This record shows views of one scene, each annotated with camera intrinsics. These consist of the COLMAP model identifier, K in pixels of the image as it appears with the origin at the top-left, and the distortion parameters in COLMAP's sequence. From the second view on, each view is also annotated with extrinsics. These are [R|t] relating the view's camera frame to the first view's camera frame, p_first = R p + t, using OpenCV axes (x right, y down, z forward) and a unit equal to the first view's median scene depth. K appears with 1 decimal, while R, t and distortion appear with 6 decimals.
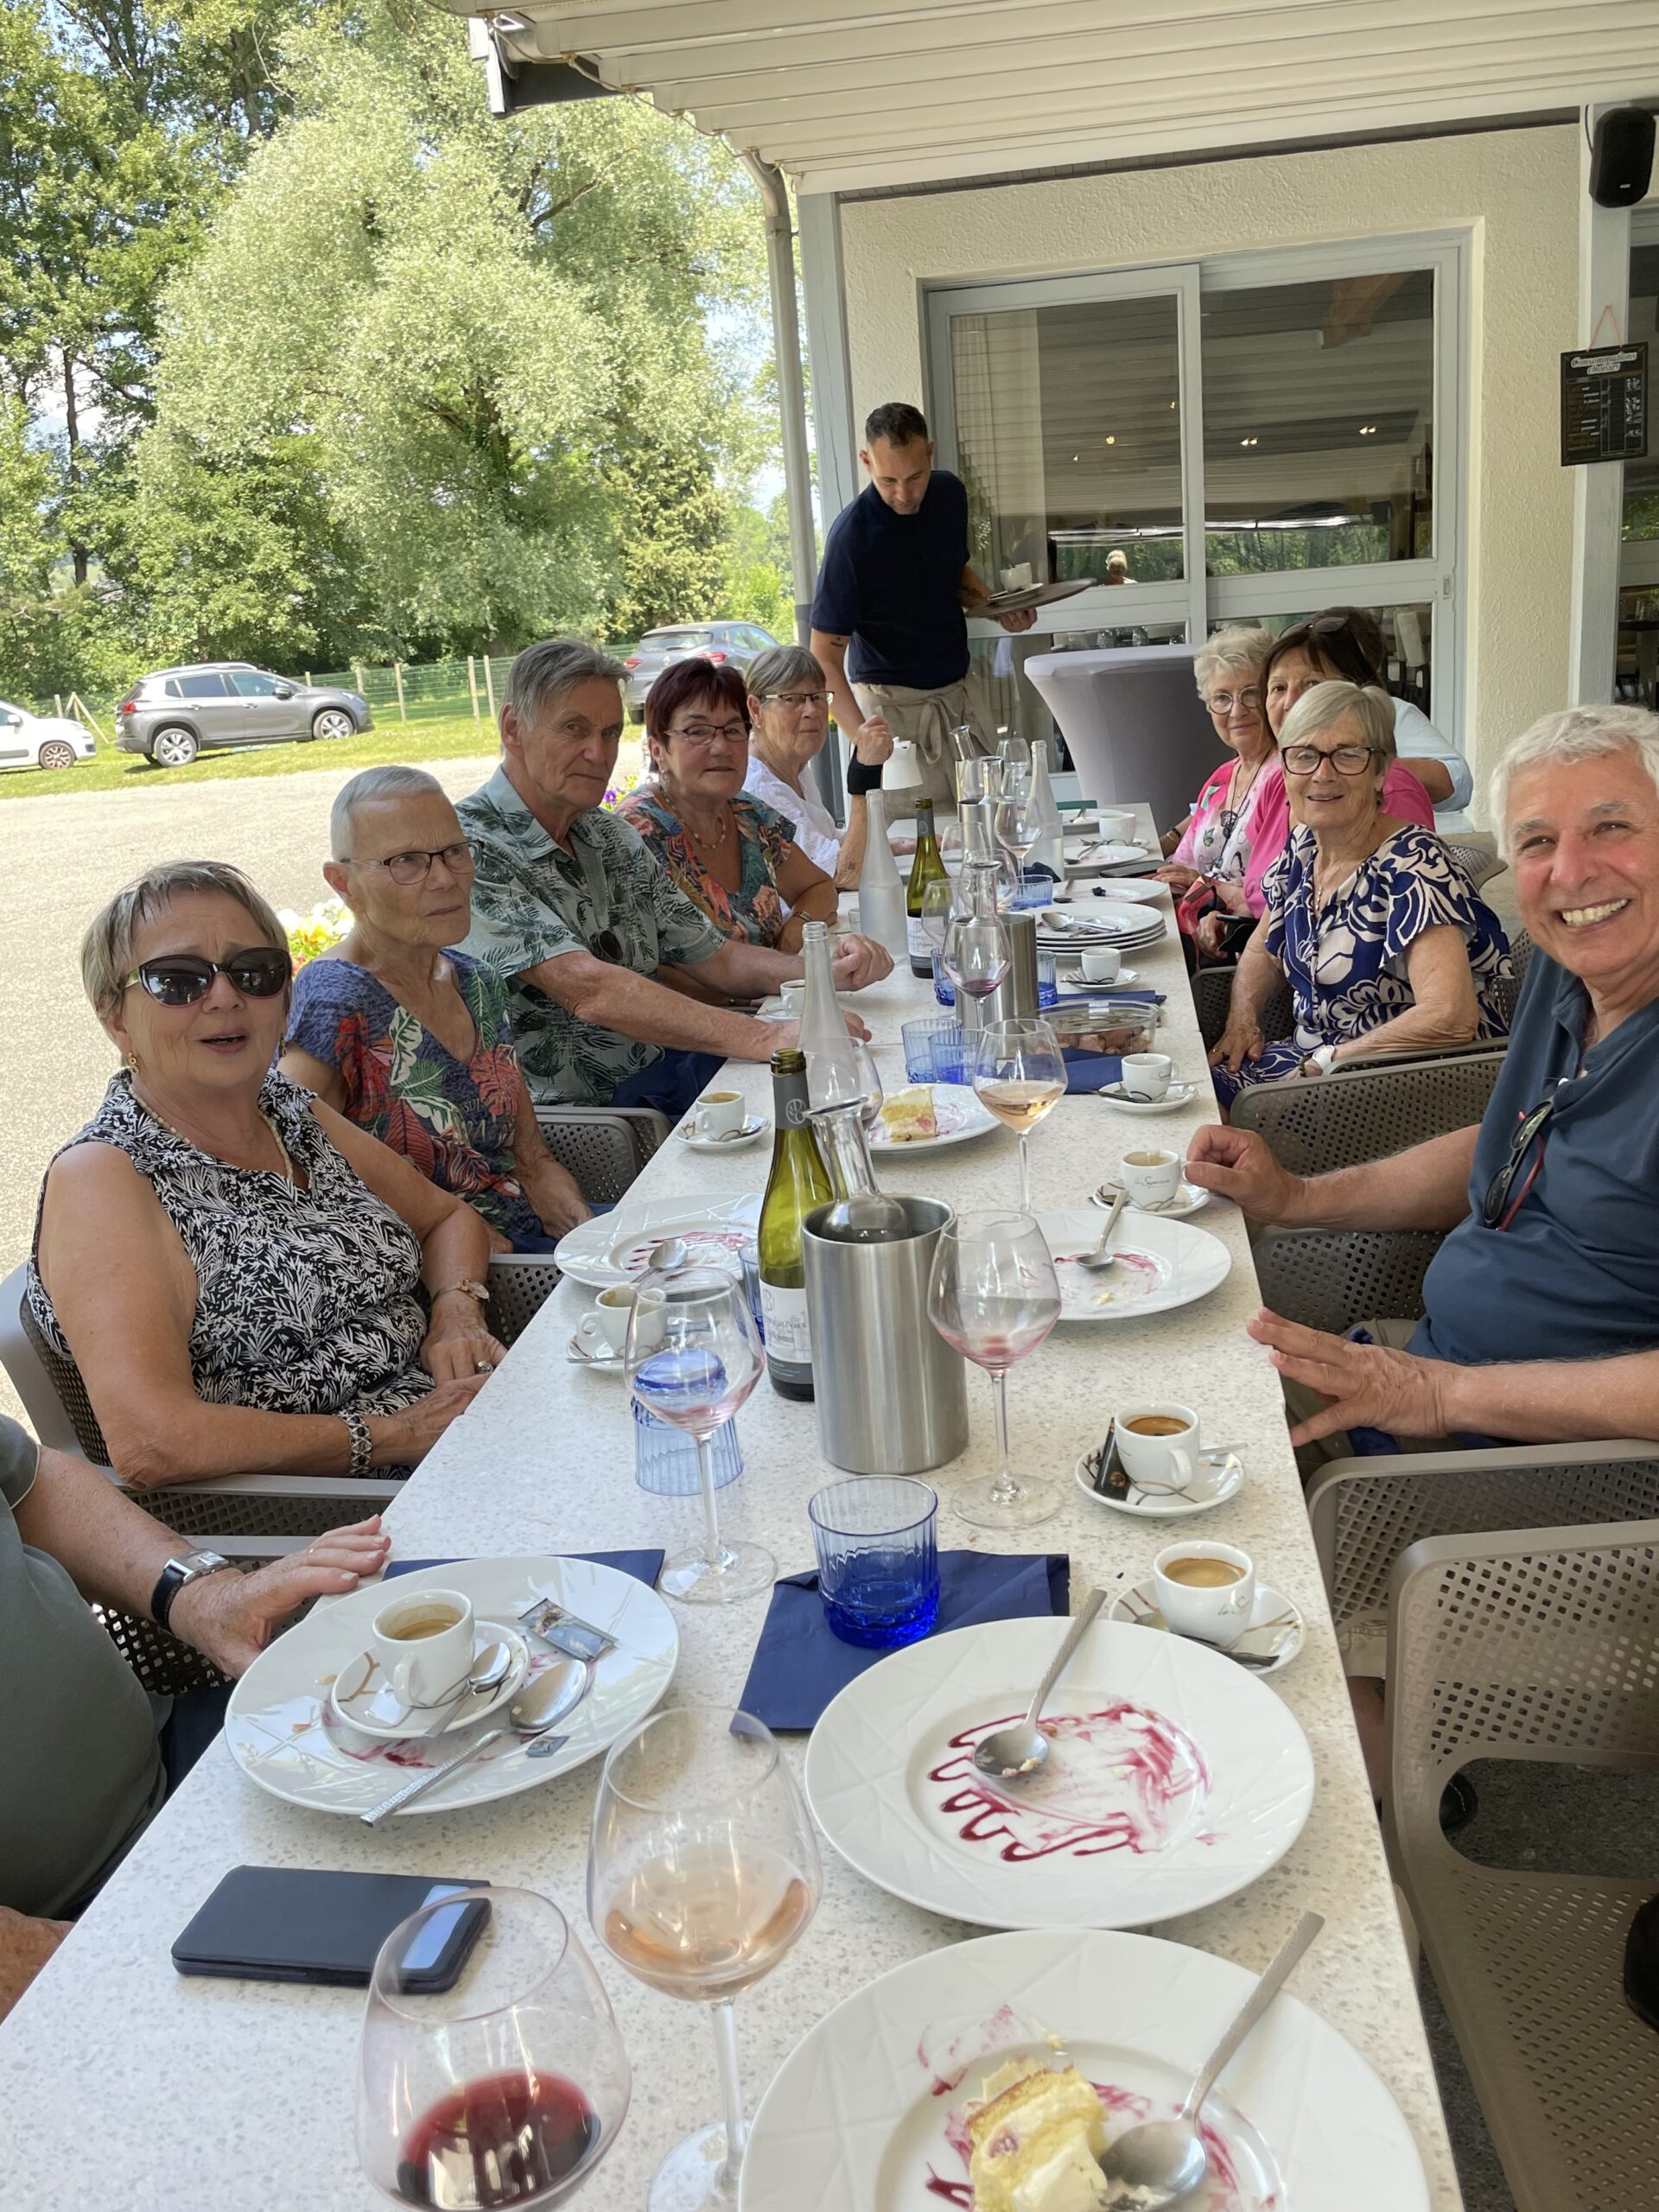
lens RADIAL K [[1937.9, 0, 829.5], [0, 1937.9, 1106.0], [0, 0, 1]] dist [0.007895, -0.002464]
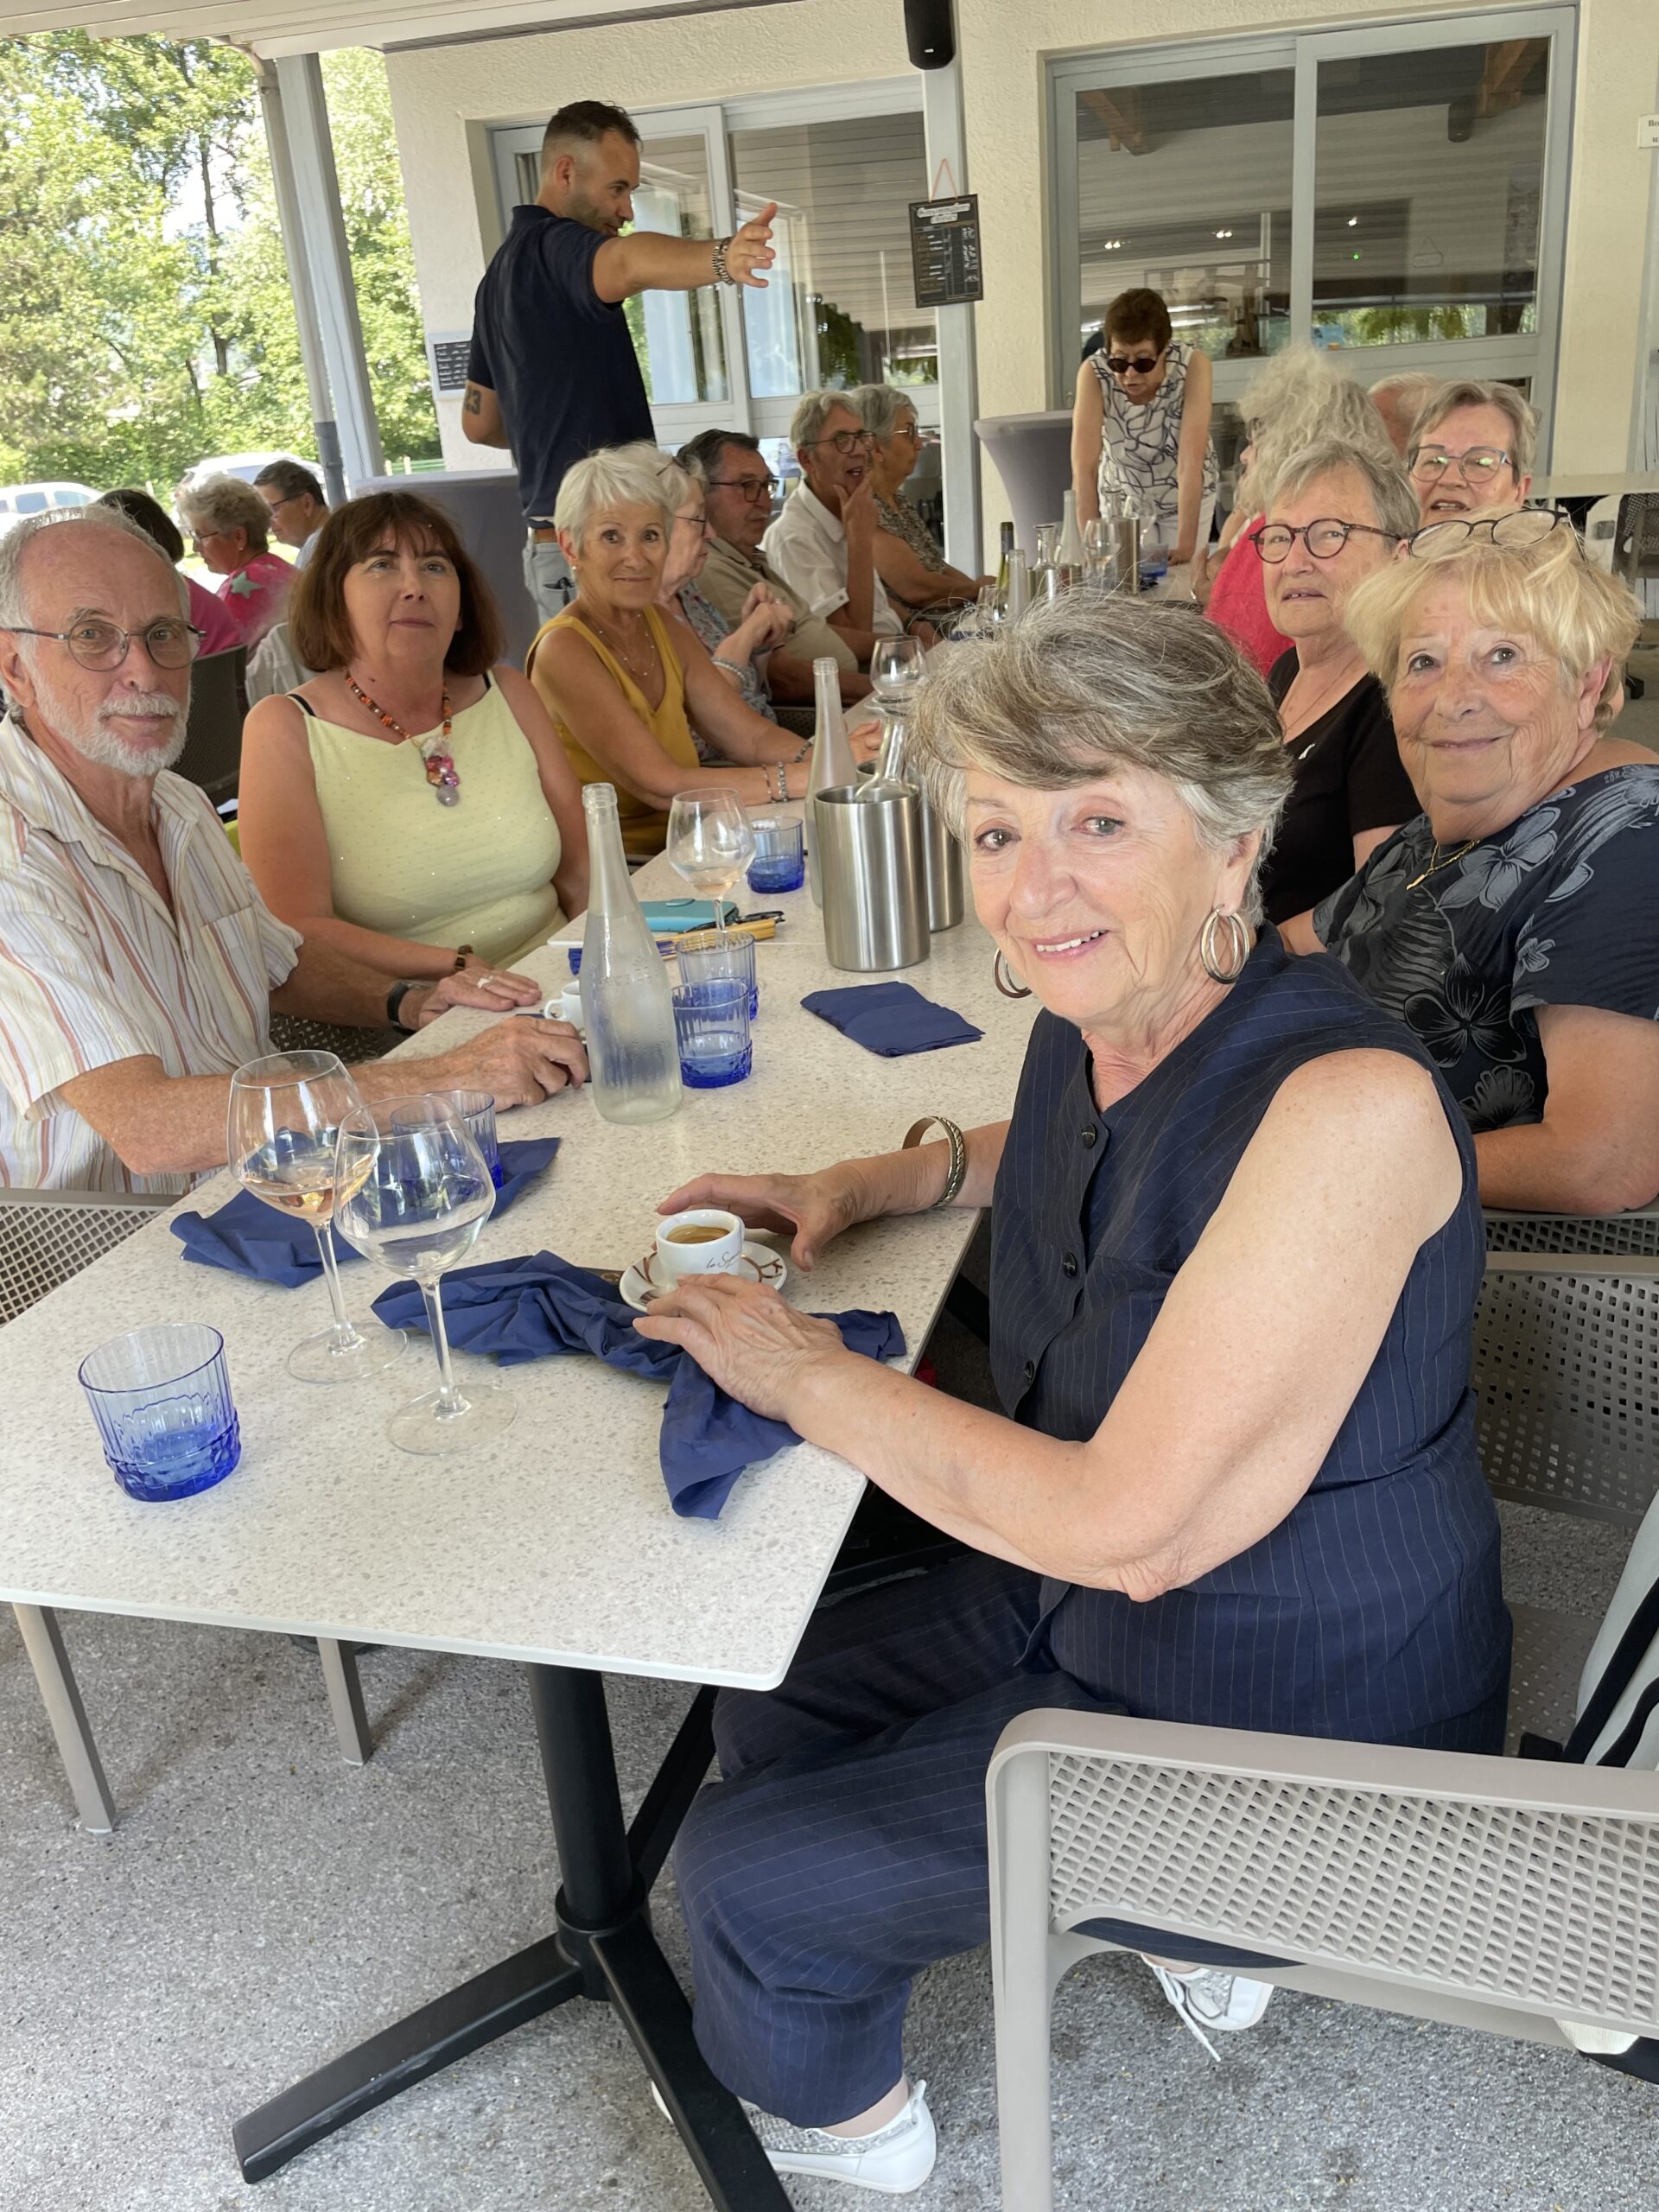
lens RADIAL K [[1785.5, 0, 829.5], [0, 1785.5, 1106.0], [0, 0, 1]] dist [0.090370, -0.104632]
pose [[0.995715, 0.035155, -0.085532, 0.309176], [-0.024220, 0.991776, 0.125673, 0.000404], [0.089247, -0.123062, 0.988378, -0.076766]]
